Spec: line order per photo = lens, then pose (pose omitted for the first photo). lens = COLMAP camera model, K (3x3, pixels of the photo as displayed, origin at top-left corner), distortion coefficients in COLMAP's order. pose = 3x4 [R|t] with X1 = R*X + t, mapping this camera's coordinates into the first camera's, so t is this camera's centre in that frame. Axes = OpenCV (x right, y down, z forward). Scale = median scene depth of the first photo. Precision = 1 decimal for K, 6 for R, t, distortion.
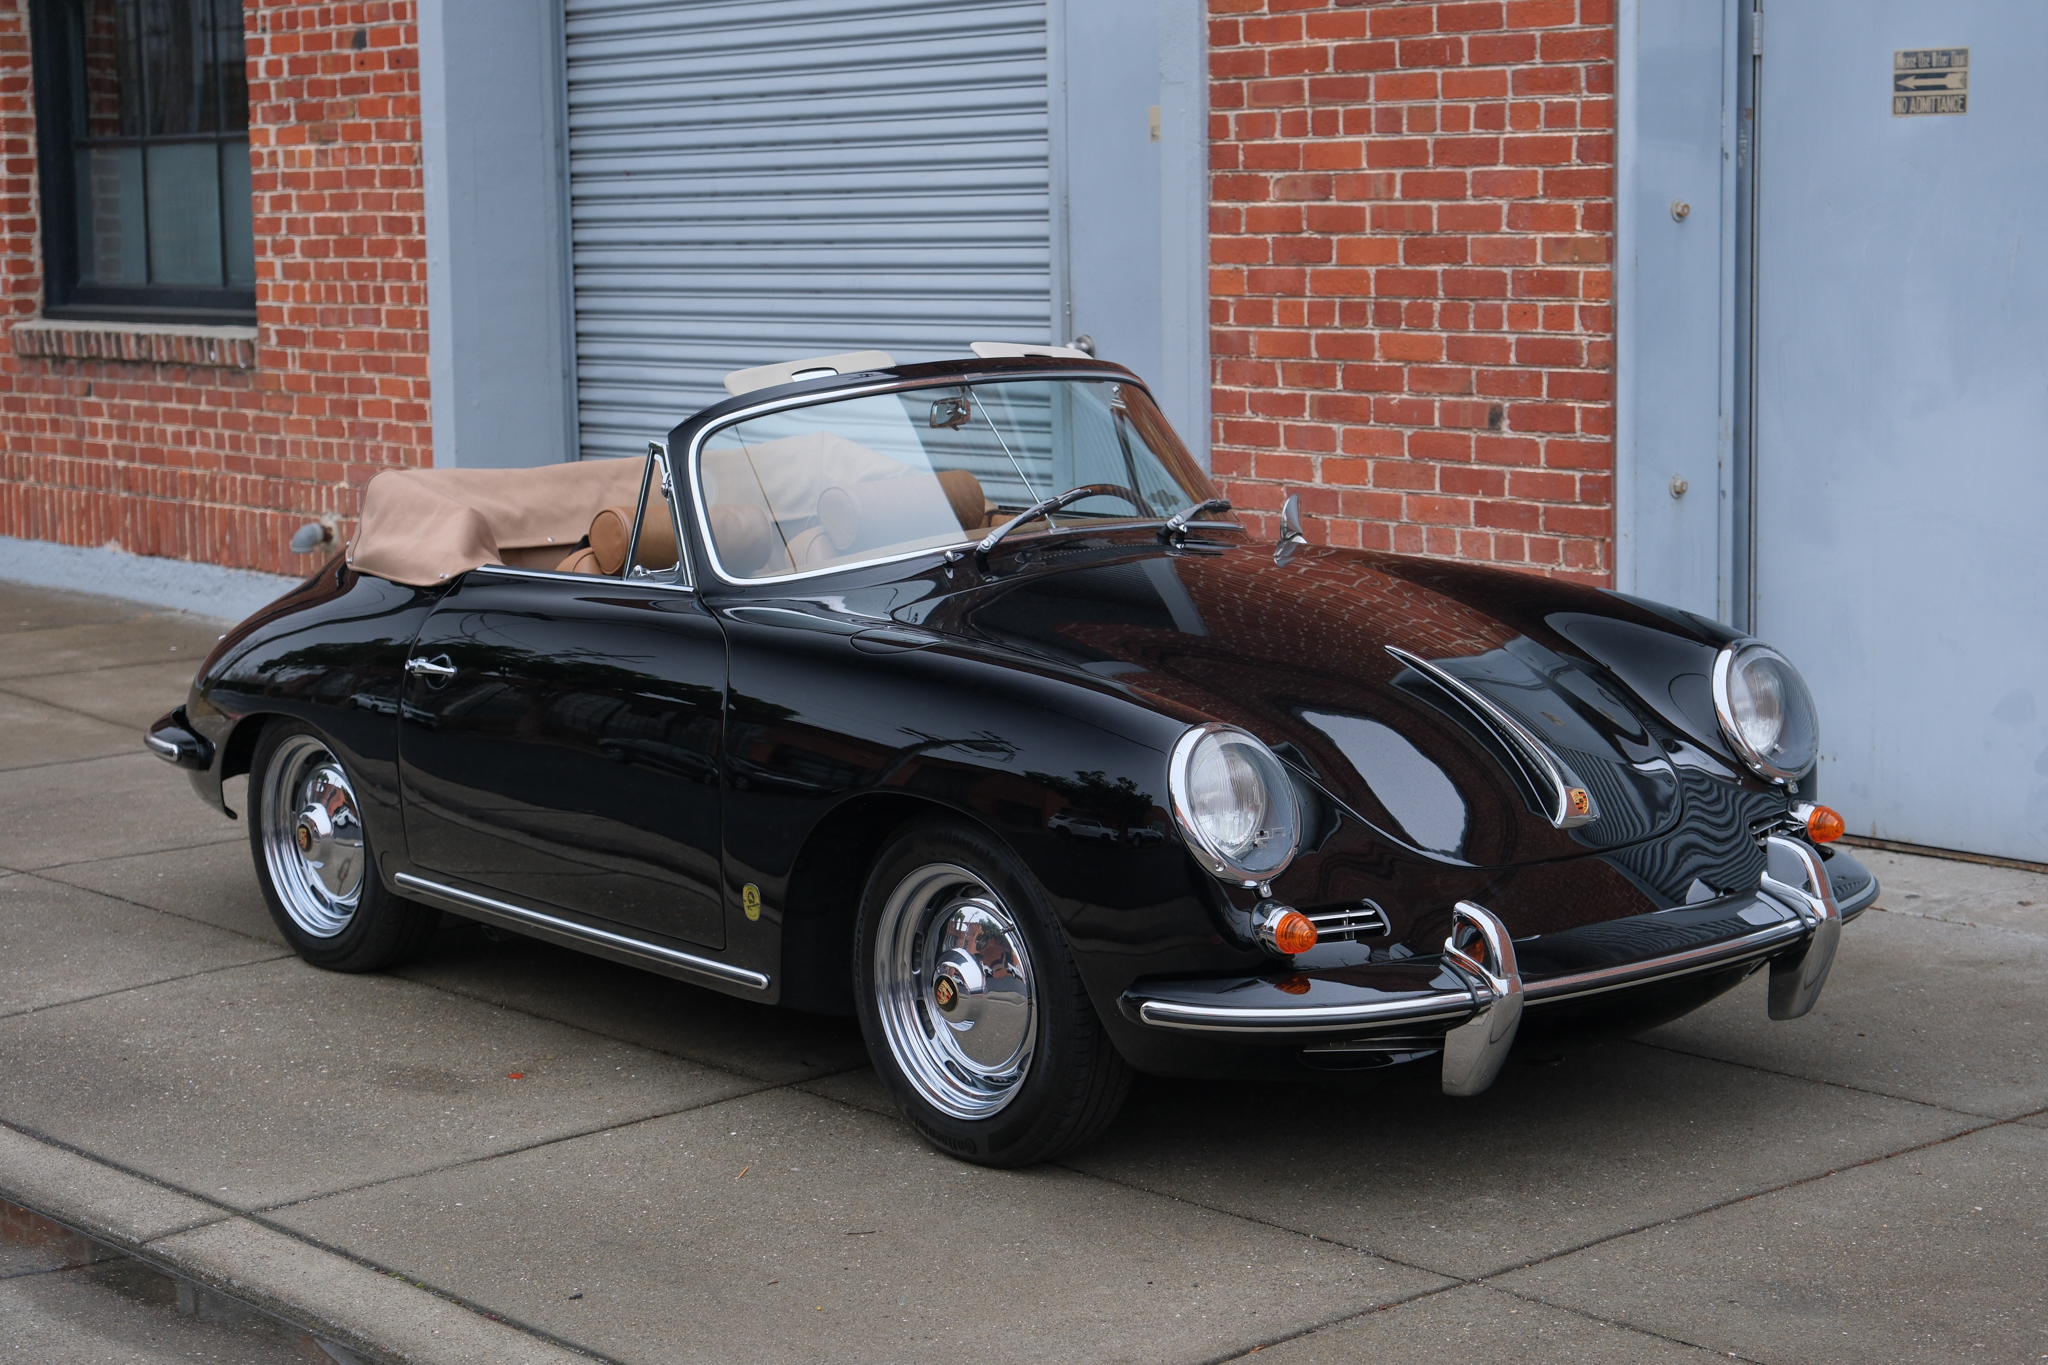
lens RADIAL K [[3717.9, 0, 1012.8], [0, 3717.9, 673.7], [0, 0, 1]] dist [0.066428, 0.000000]
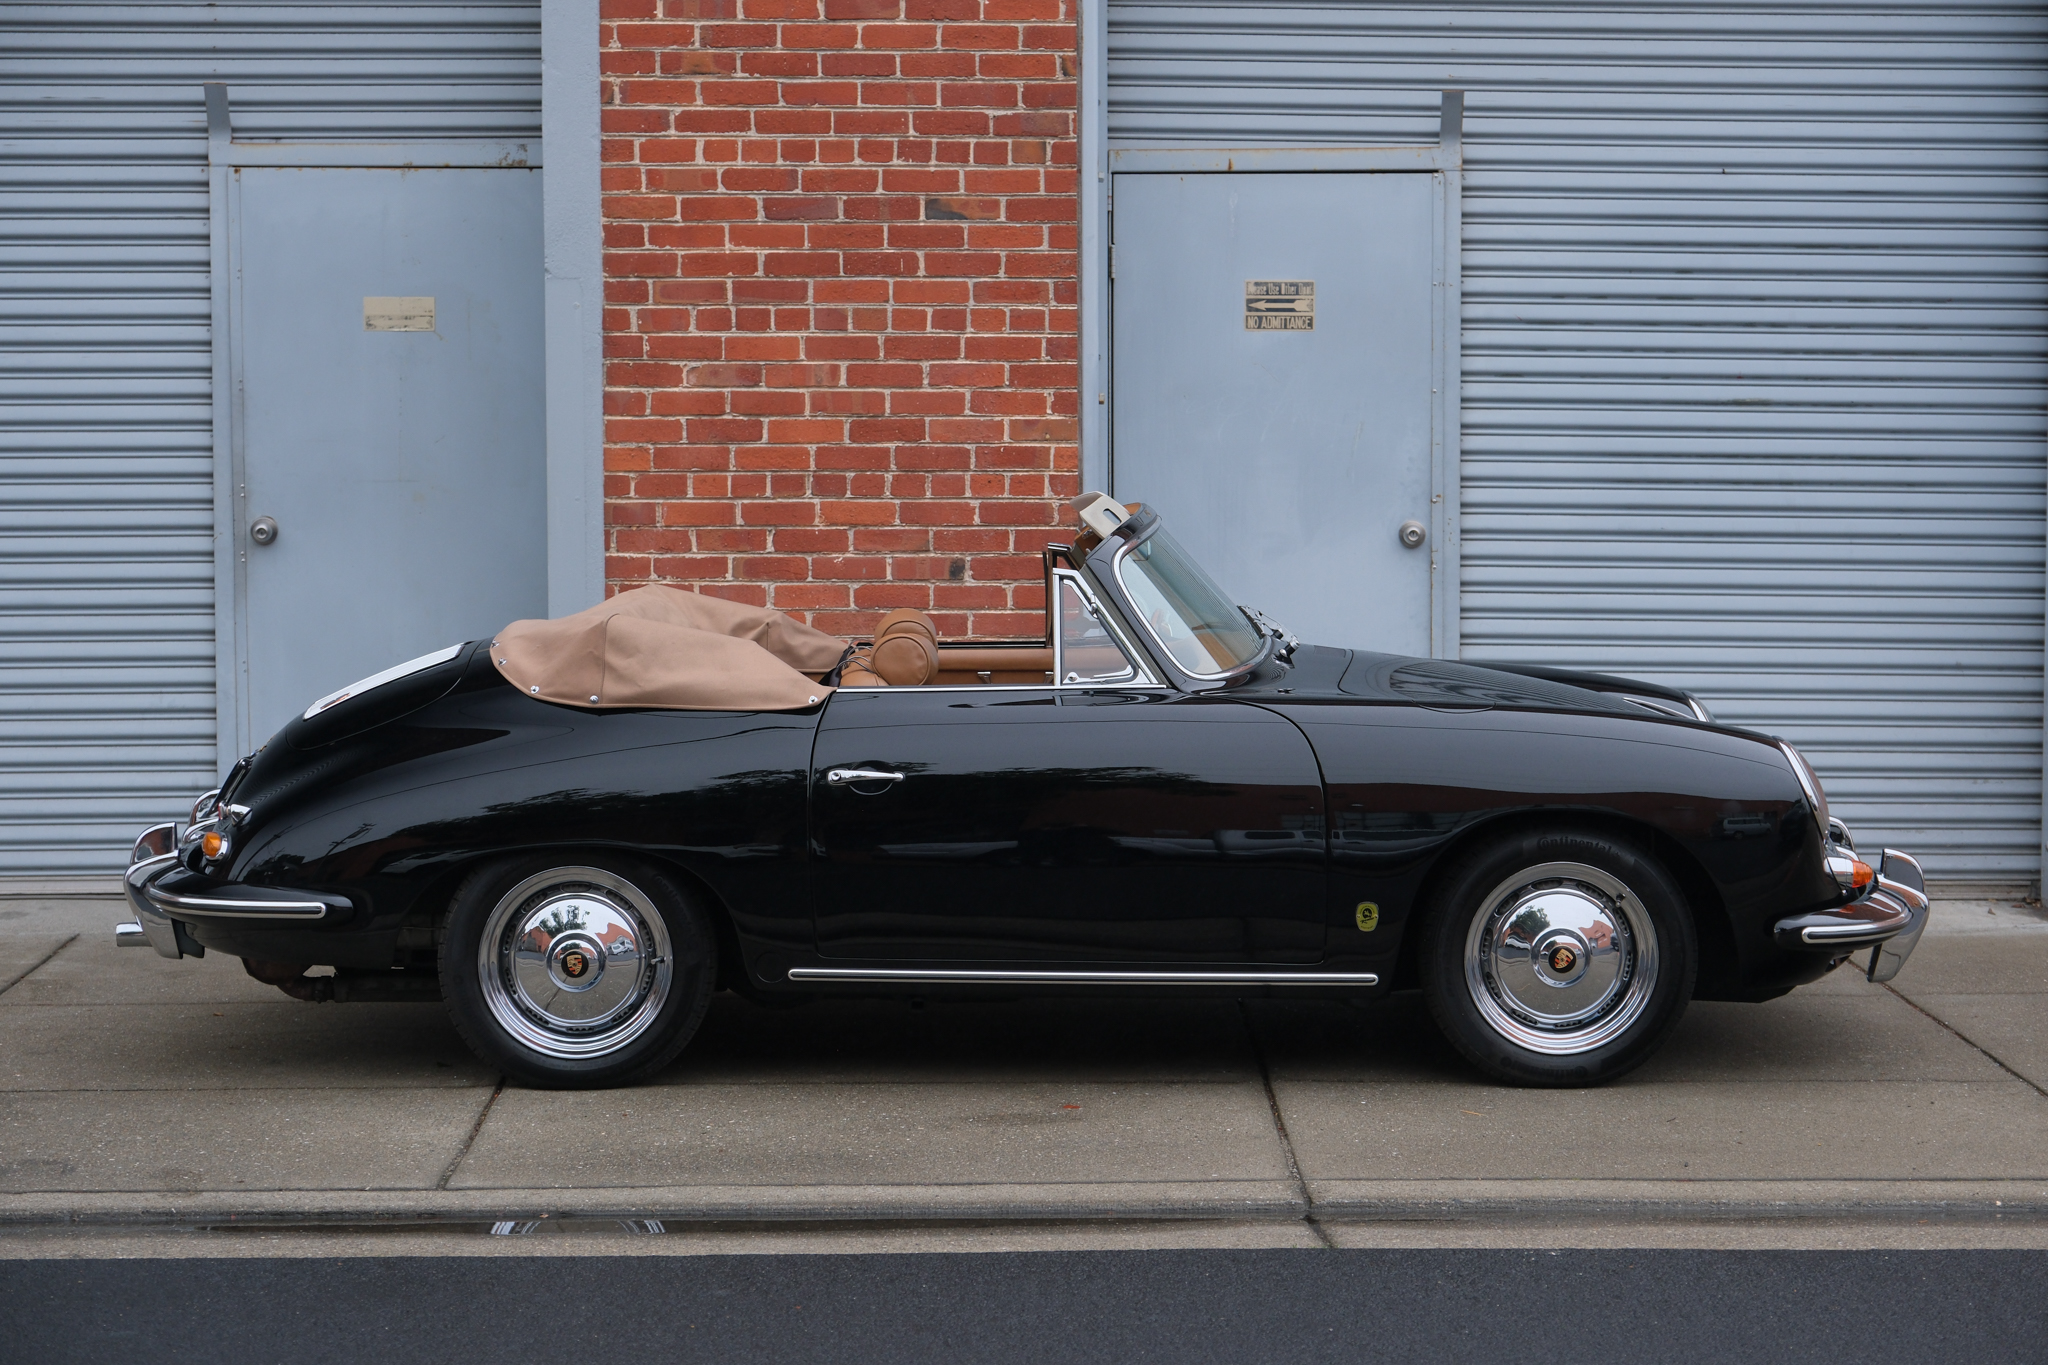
lens RADIAL K [[4362.4, 0, 1025.2], [0, 4362.4, 680.8], [0, 0, 1]] dist [0.025065, 0.000000]
pose [[0.630807, -0.032467, 0.775260, -0.931415], [0.089946, 0.995448, -0.031499, 0.012451], [-0.770709, 0.089601, 0.630856, 0.104279]]
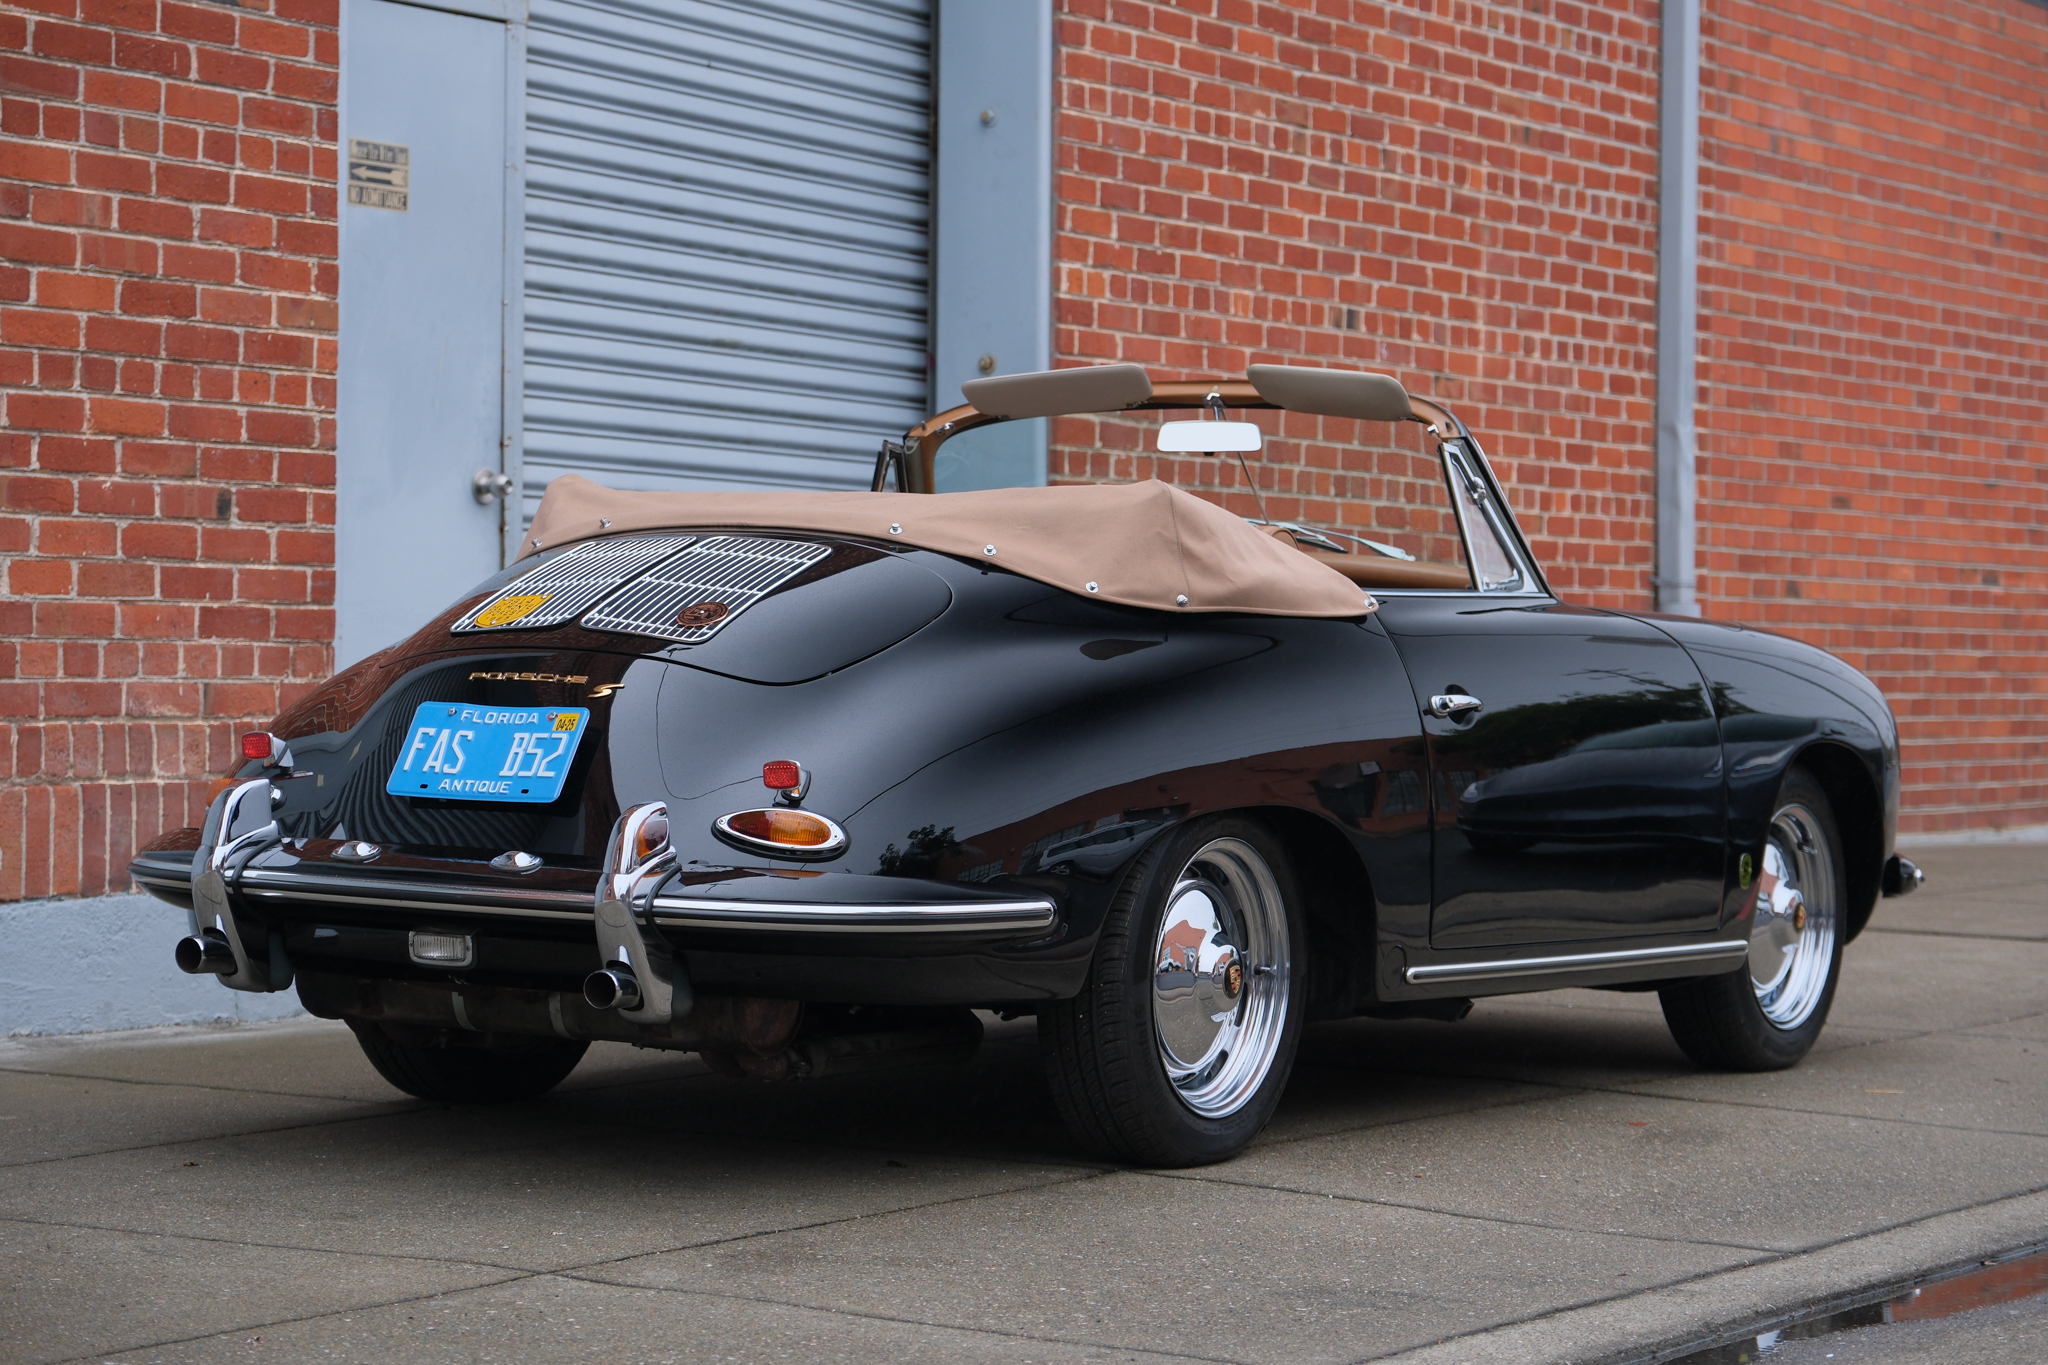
lens RADIAL K [[4785.3, 0, 1017.6], [0, 4785.3, 690.5], [0, 0, 1]] dist [0.080366, 0.000000]
pose [[-0.319810, 0.005502, 0.947466, -0.934094], [0.116280, 0.992652, 0.033486, -0.042558], [-0.940319, 0.120881, -0.318099, 1.168013]]
